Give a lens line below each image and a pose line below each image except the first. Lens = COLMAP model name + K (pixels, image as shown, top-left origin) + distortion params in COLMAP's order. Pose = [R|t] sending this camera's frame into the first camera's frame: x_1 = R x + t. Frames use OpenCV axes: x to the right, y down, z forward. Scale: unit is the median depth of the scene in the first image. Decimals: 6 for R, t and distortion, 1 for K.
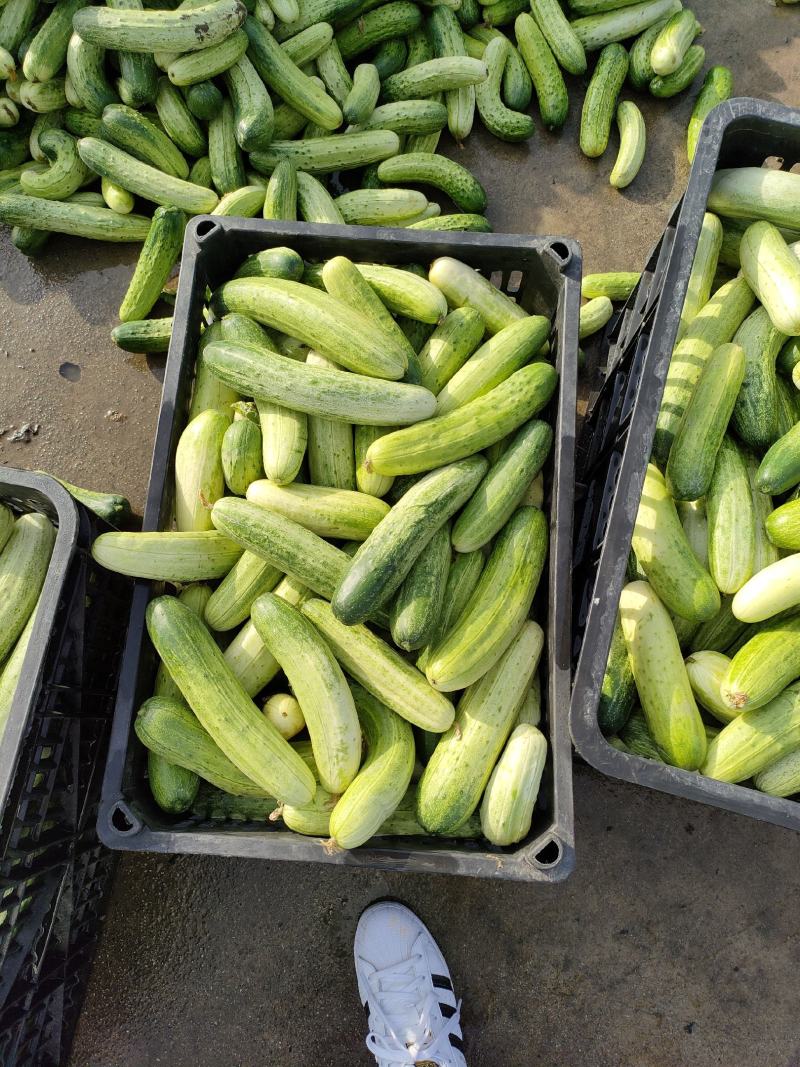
lens RADIAL K [[761.0, 0, 400.0], [0, 761.0, 533.5], [0, 0, 1]] dist [0.000536, -0.004629]
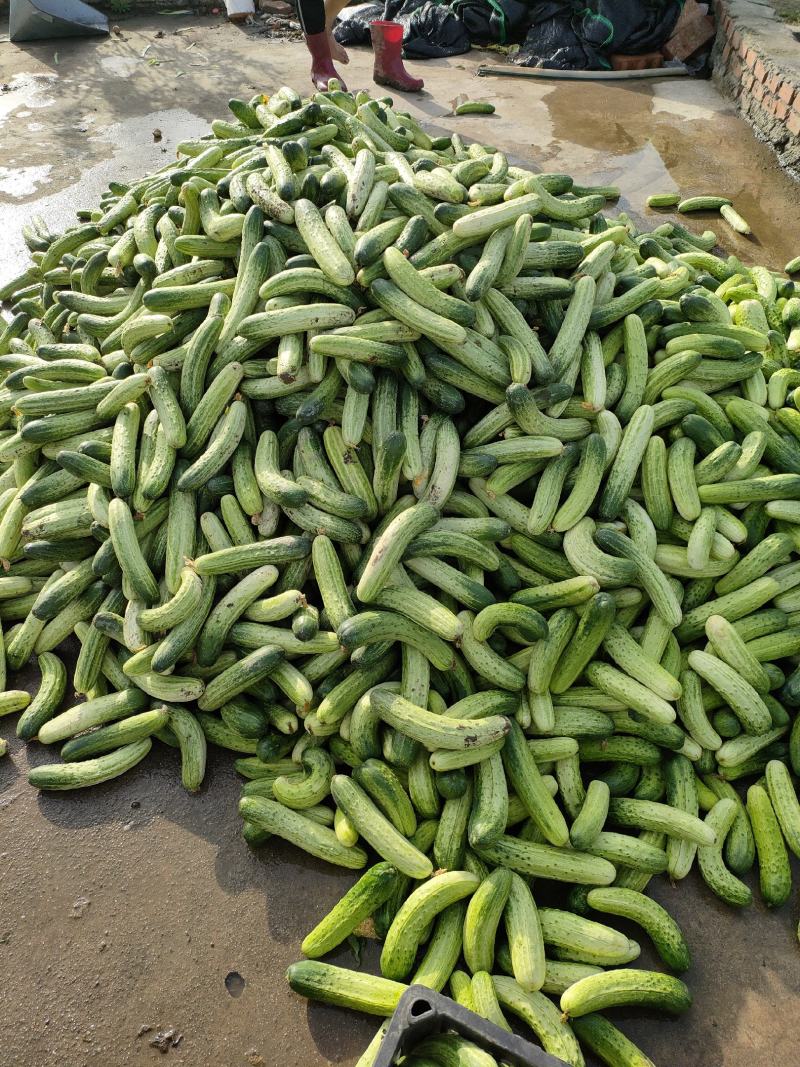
lens RADIAL K [[761.0, 0, 400.0], [0, 761.0, 533.5], [0, 0, 1]] dist [0.000536, -0.004629]
pose [[0.929594, 0.272136, -0.248589, -0.142675], [-0.360037, 0.814830, -0.454341, -0.318320], [0.078915, 0.511854, 0.855440, -0.145481]]
